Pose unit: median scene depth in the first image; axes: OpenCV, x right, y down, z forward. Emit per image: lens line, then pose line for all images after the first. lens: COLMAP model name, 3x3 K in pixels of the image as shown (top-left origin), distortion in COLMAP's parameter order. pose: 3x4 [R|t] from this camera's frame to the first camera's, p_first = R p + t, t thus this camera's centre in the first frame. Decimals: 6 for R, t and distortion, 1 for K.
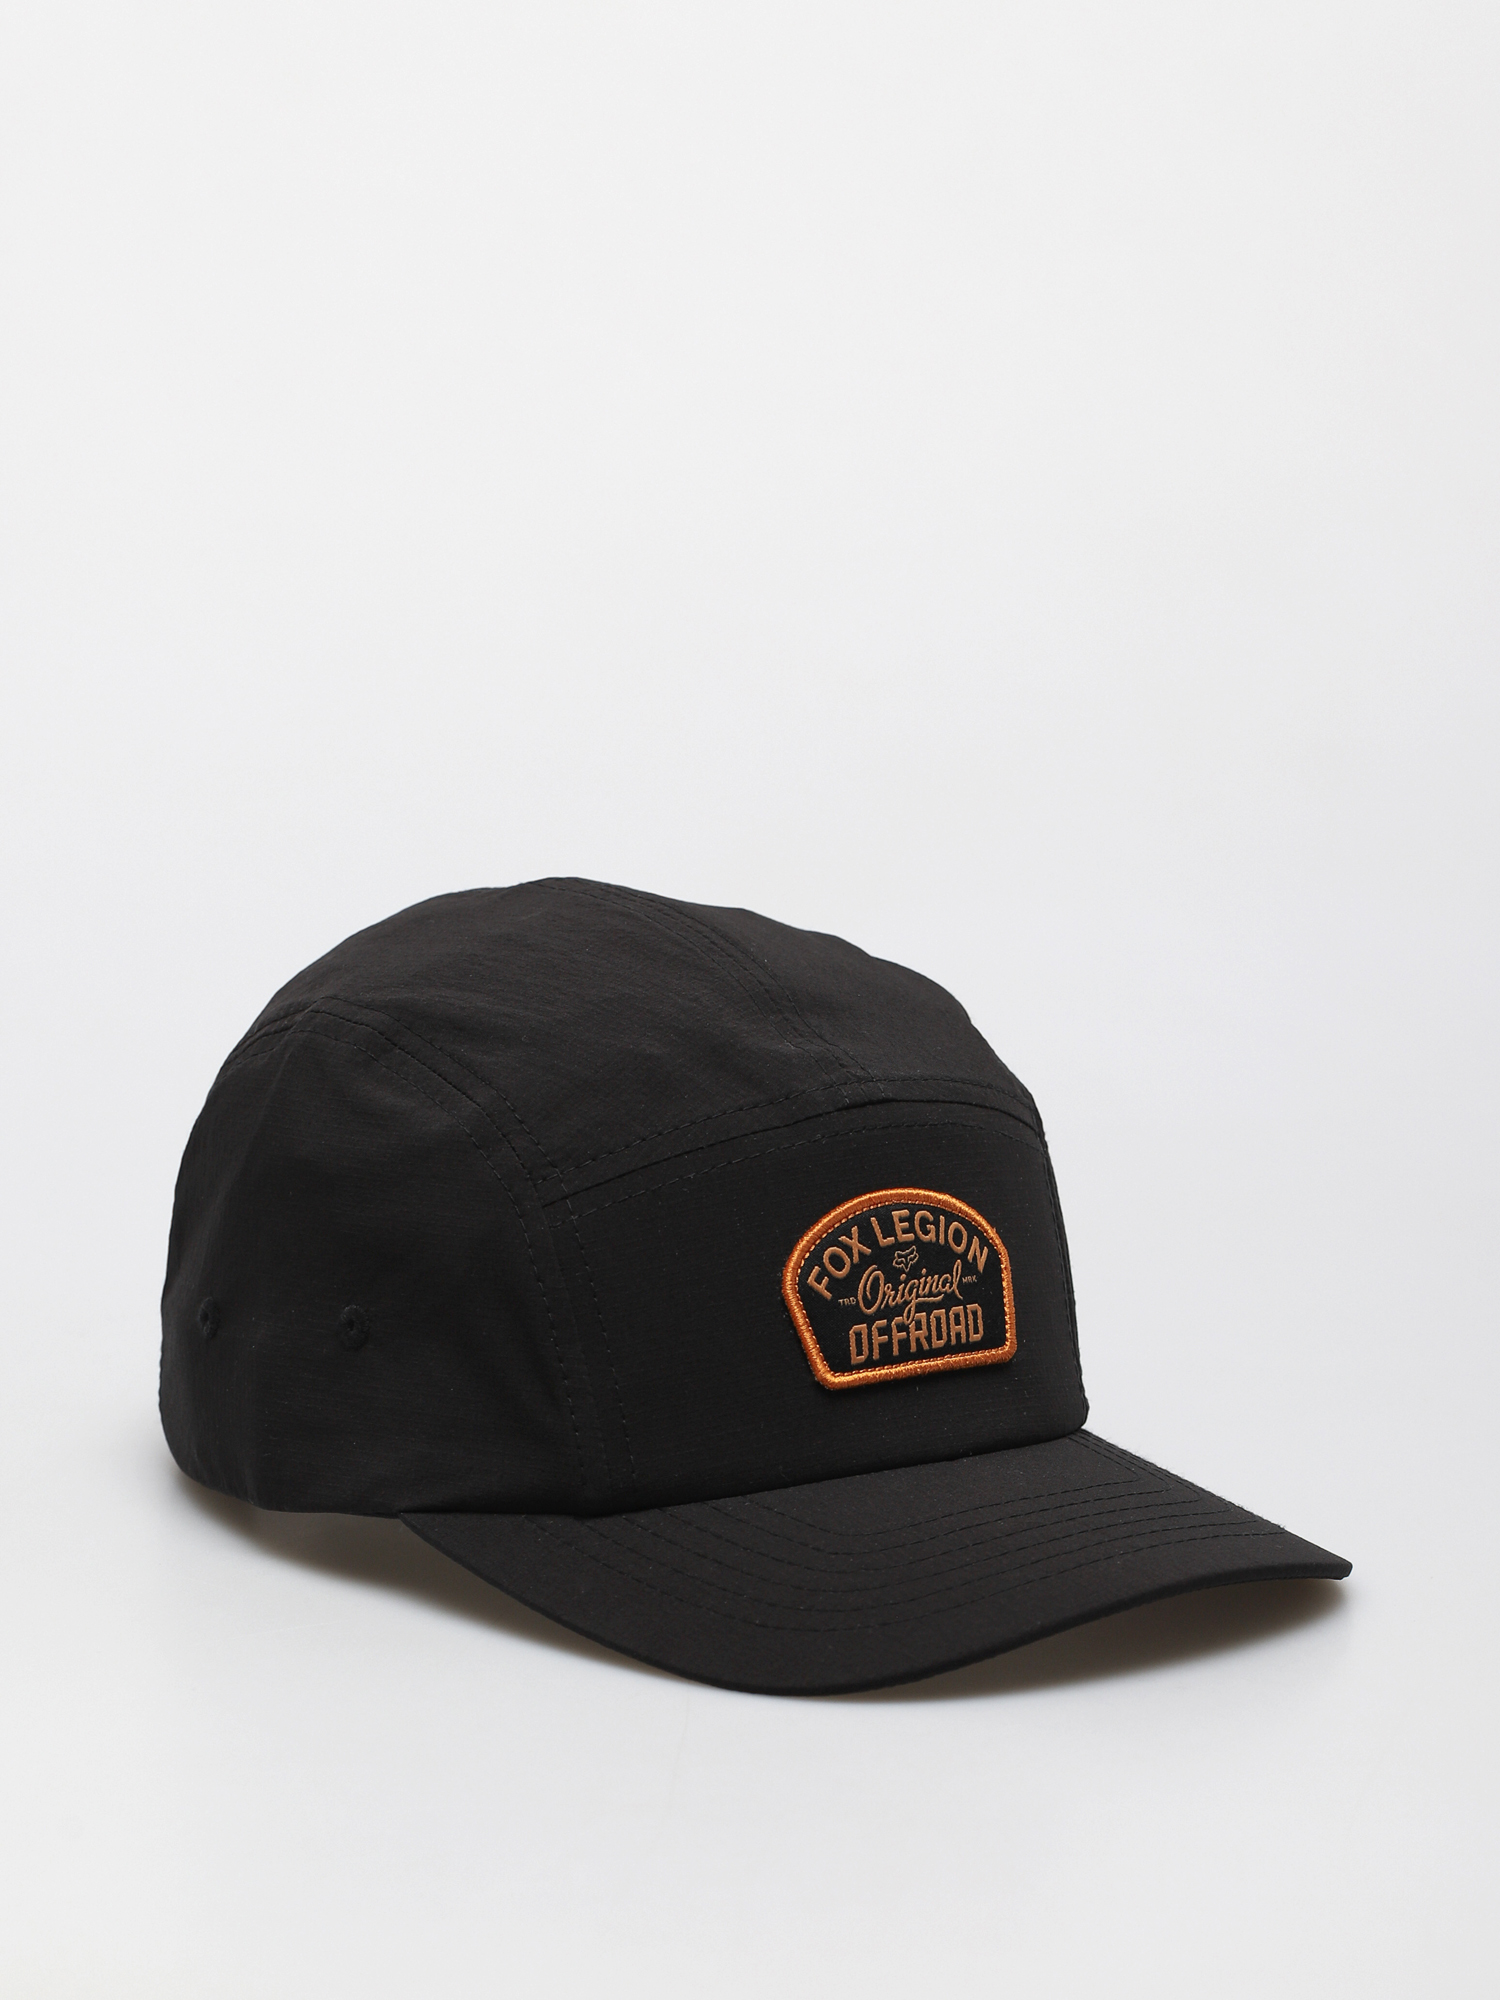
lens RADIAL K [[6932.9, 0, 748.4], [0, 6932.9, 998.2], [0, 0, 1]] dist [-0.295953, 0.000000]
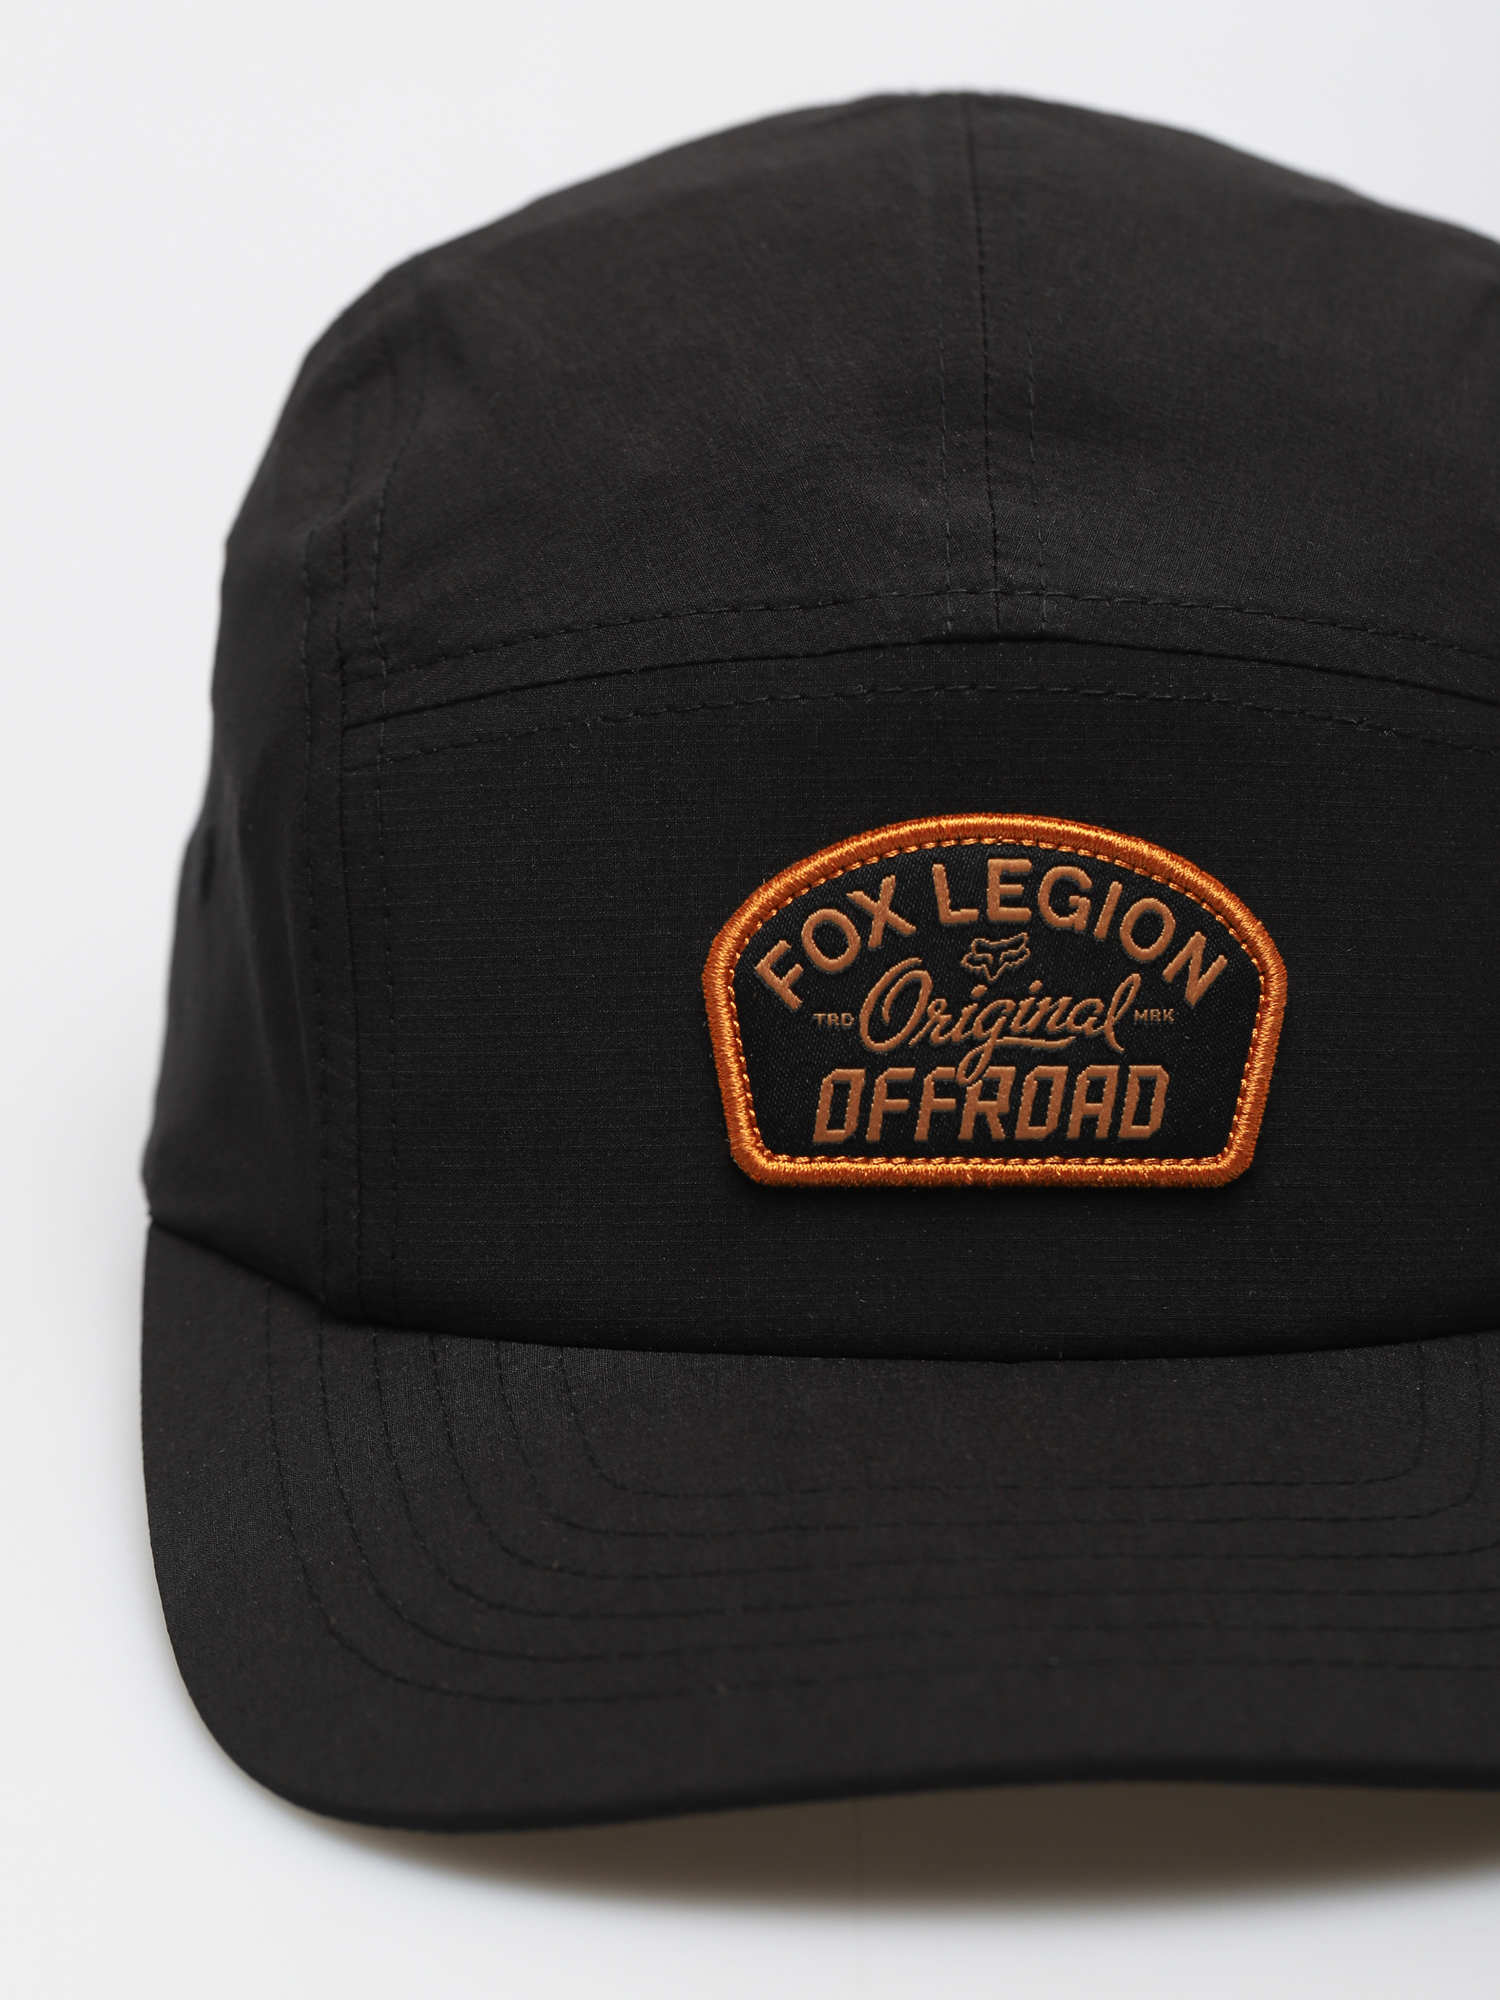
lens RADIAL K [[6932.9, 0, 751.0], [0, 6932.9, 1002.2], [0, 0, 1]] dist [-0.295953, 0.000000]
pose [[0.795869, 0.215930, -0.565656, 0.295936], [-0.107319, 0.969761, 0.219196, -0.068236], [0.595882, -0.113745, 0.794976, 0.586663]]
